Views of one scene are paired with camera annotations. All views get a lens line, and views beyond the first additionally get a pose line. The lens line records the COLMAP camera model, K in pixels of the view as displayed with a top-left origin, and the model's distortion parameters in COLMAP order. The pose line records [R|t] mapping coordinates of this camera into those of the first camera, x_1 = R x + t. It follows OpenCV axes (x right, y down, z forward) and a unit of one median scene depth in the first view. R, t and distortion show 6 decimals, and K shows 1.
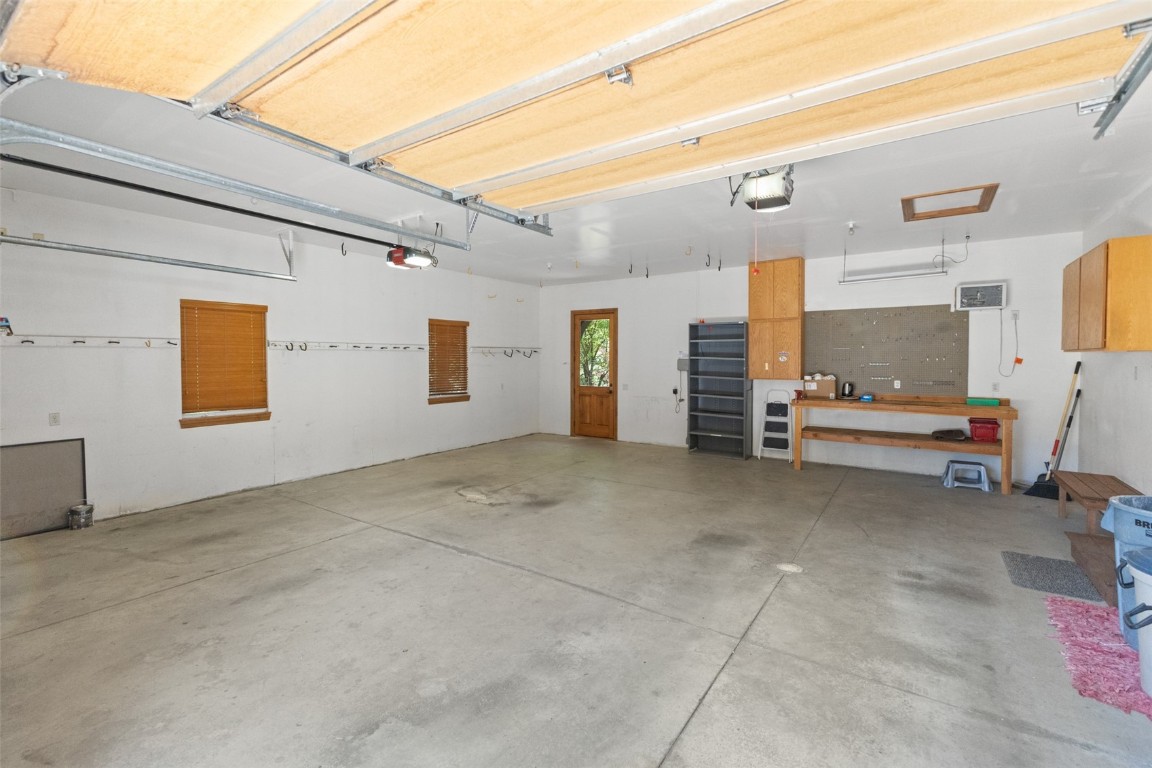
lens RADIAL K [[498.4, 0, 578.1], [0, 498.4, 369.3], [0, 0, 1]] dist [0.011987, -0.004890]
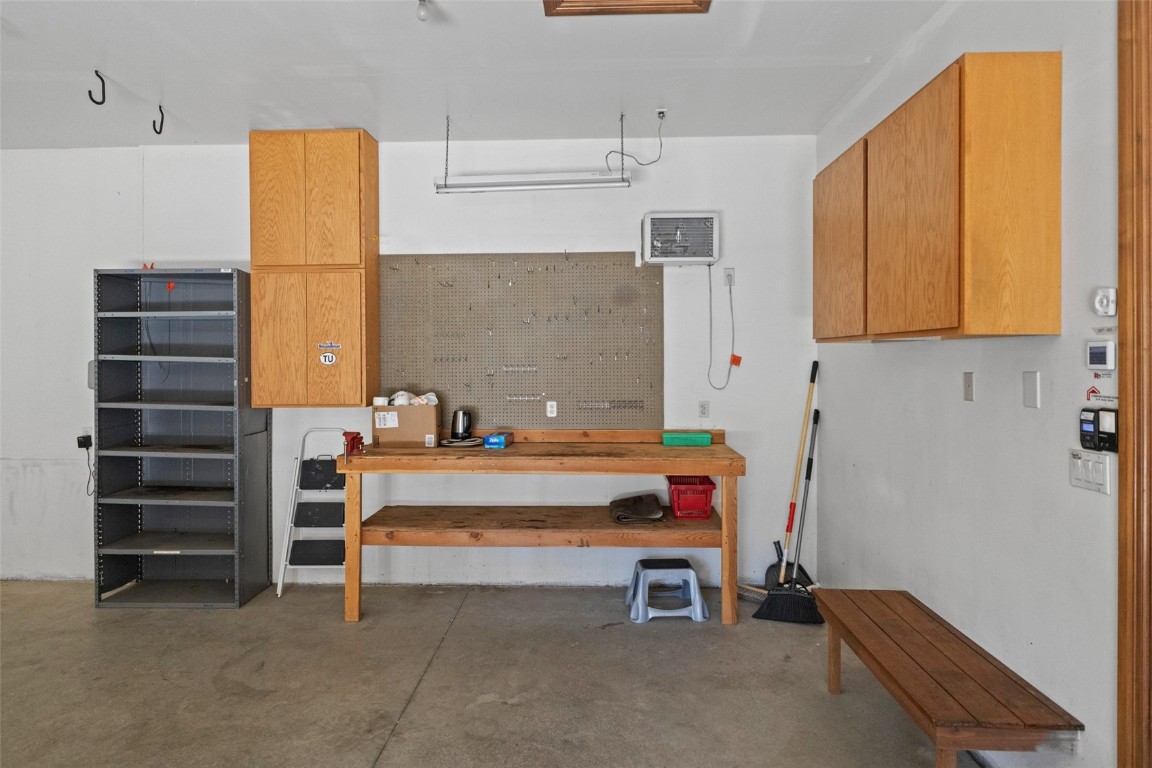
lens RADIAL K [[698.9, 0, 574.8], [0, 698.9, 377.2], [0, 0, 1]] dist [-0.002053, -0.000452]
pose [[0.844810, -0.018989, 0.534730, 0.290867], [0.016058, 0.999820, 0.010134, -0.008426], [-0.534826, 0.000025, 0.844962, 0.407156]]
